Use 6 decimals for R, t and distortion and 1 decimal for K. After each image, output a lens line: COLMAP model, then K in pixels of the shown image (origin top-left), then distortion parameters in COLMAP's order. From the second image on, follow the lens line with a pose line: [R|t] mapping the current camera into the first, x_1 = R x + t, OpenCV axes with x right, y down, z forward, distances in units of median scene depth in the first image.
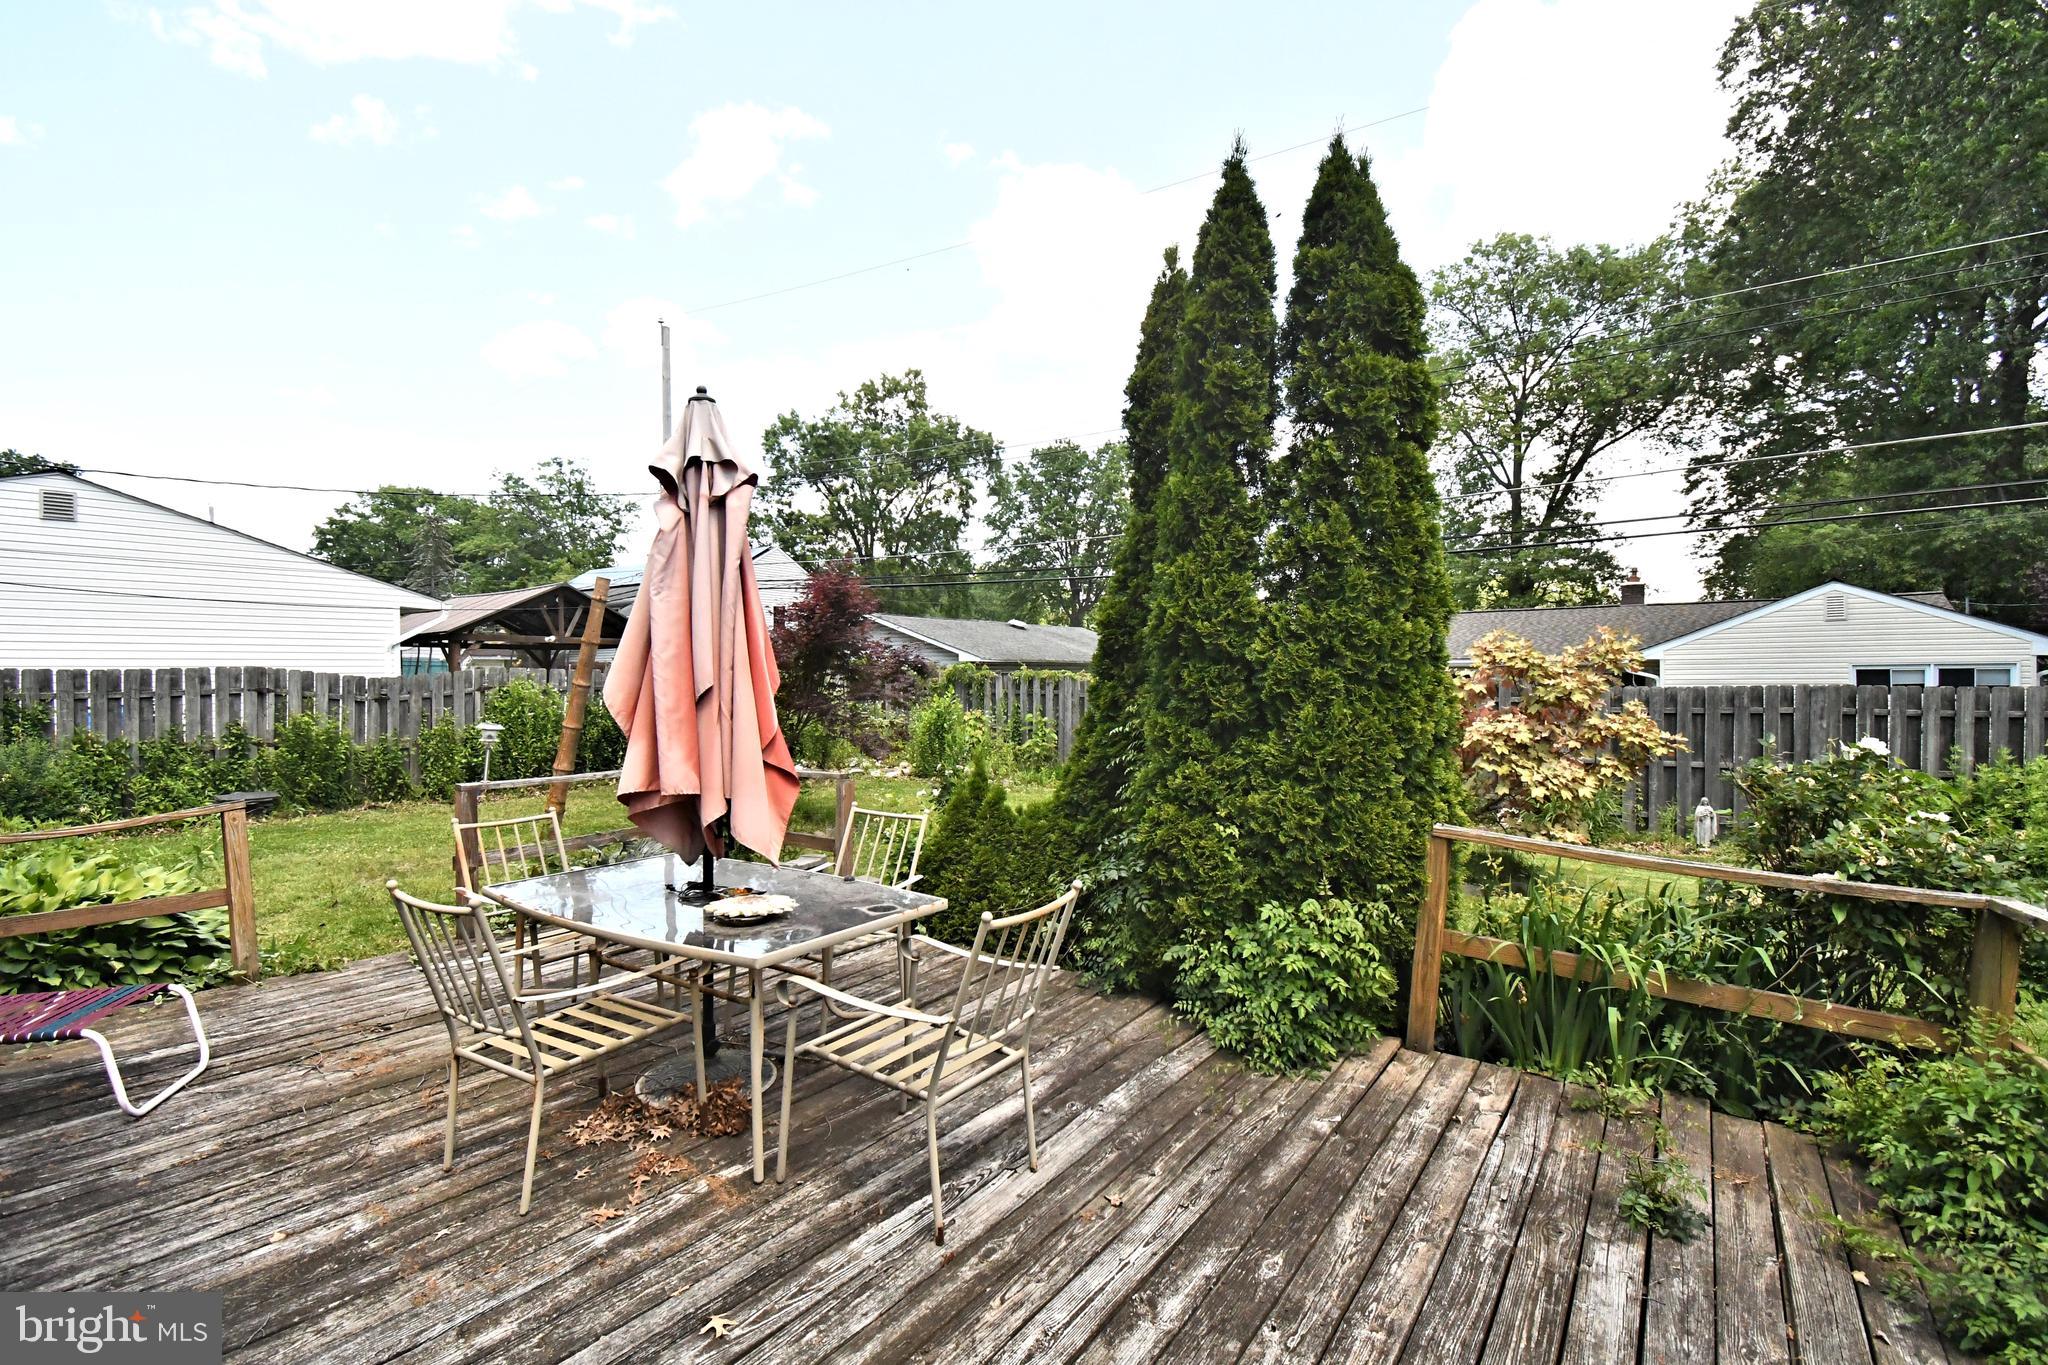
lens RADIAL K [[895.4, 0, 1020.5], [0, 895.4, 697.1], [0, 0, 1]] dist [0.001305, -0.003696]
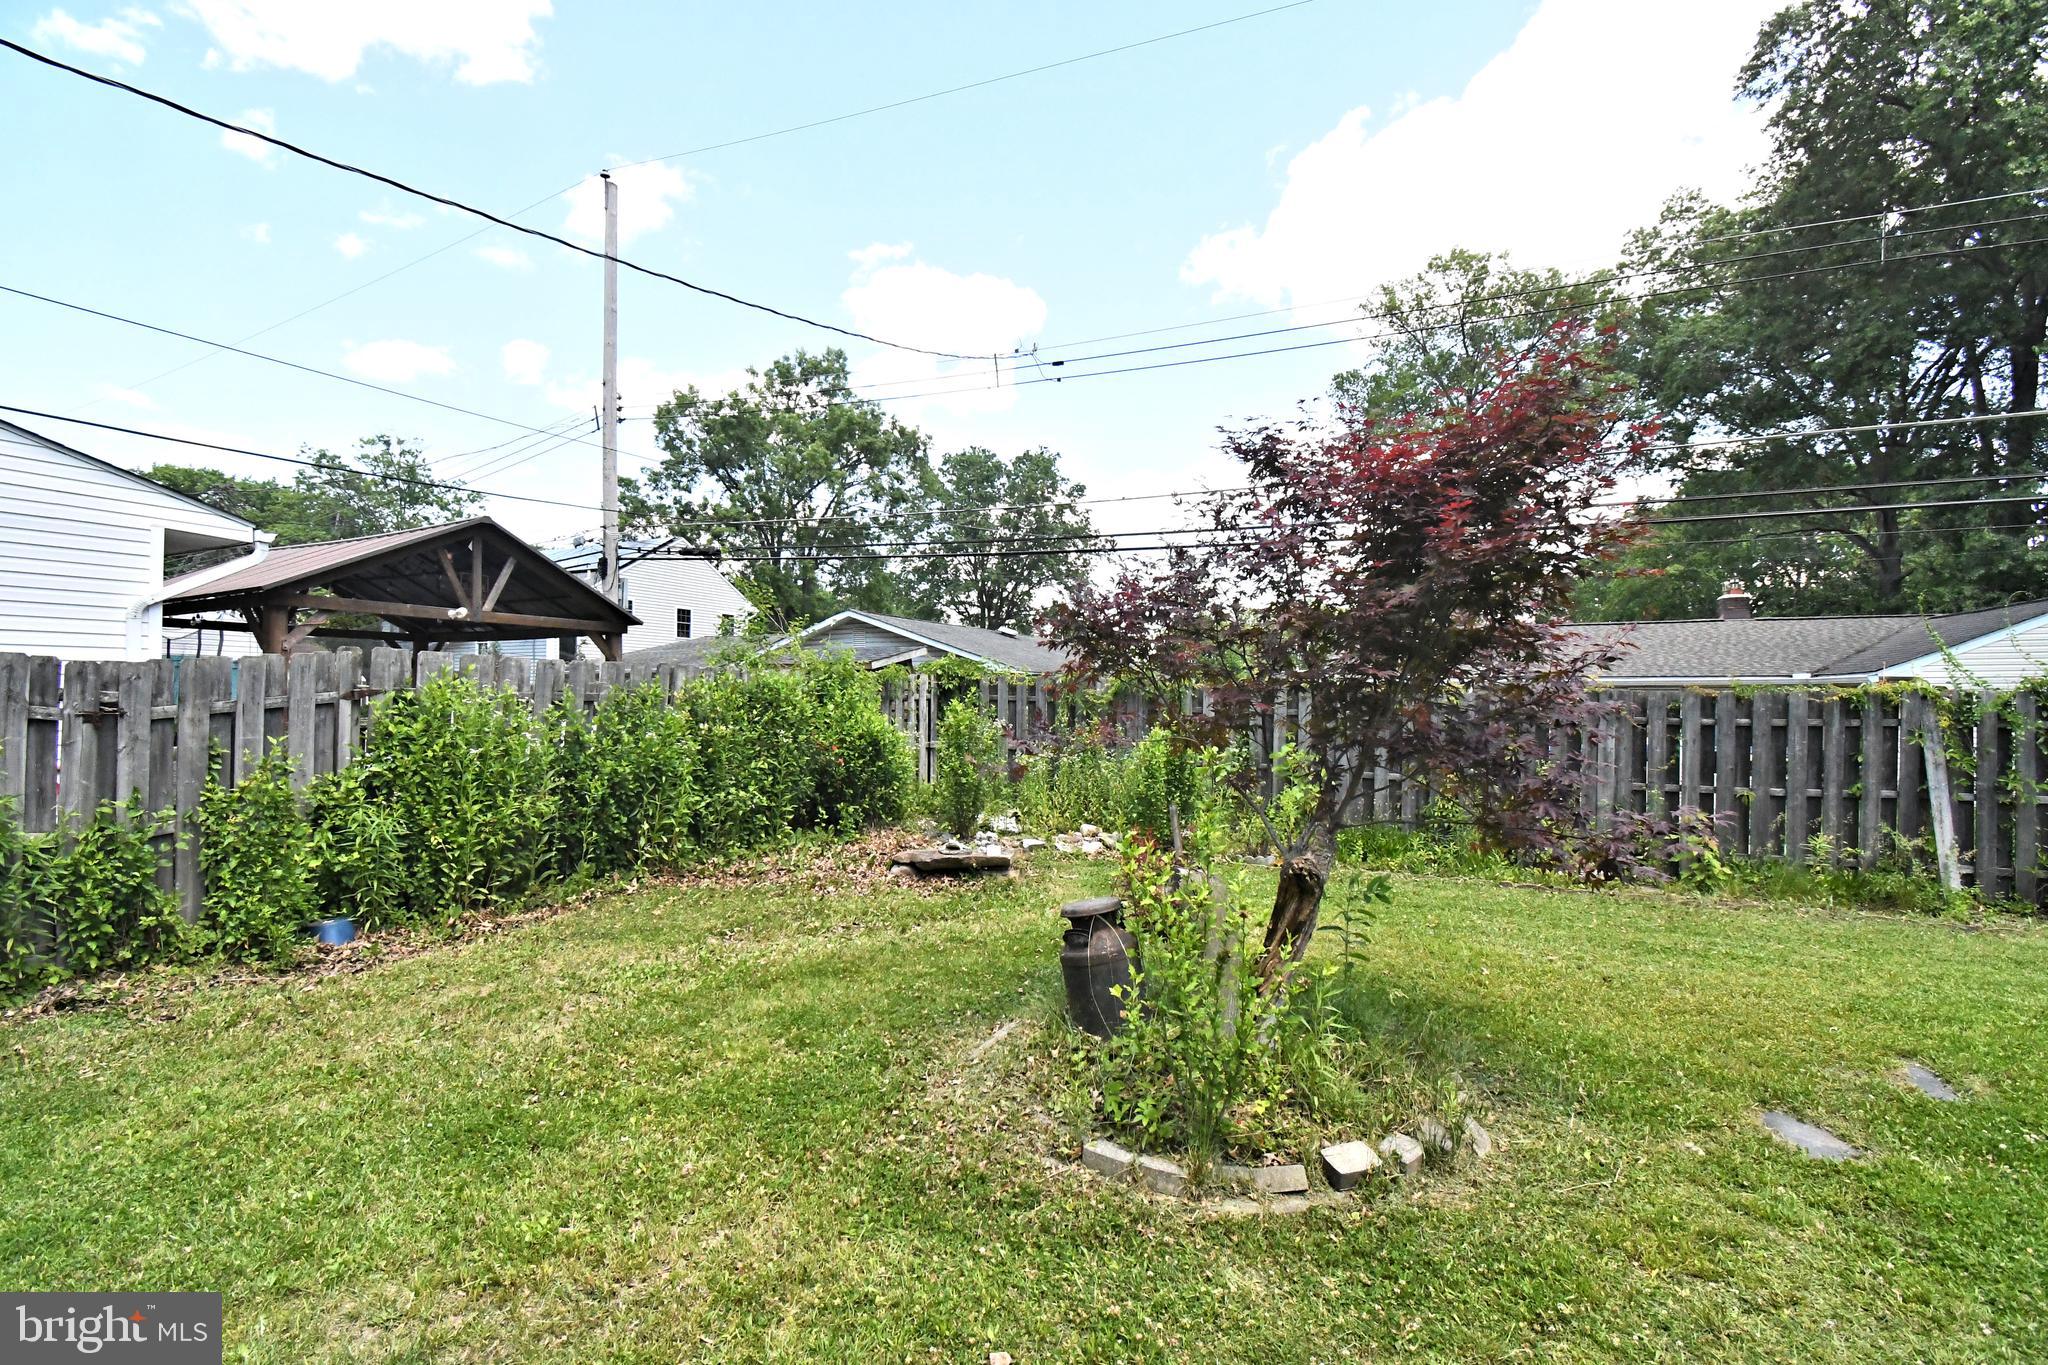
lens RADIAL K [[895.4, 0, 1013.7], [0, 895.4, 689.0], [0, 0, 1]] dist [0.001305, -0.003696]
pose [[0.988300, 0.013264, 0.151947, -0.074318], [-0.007853, 0.999315, -0.036160, 0.000306], [-0.152323, 0.034543, 0.987727, 0.108594]]
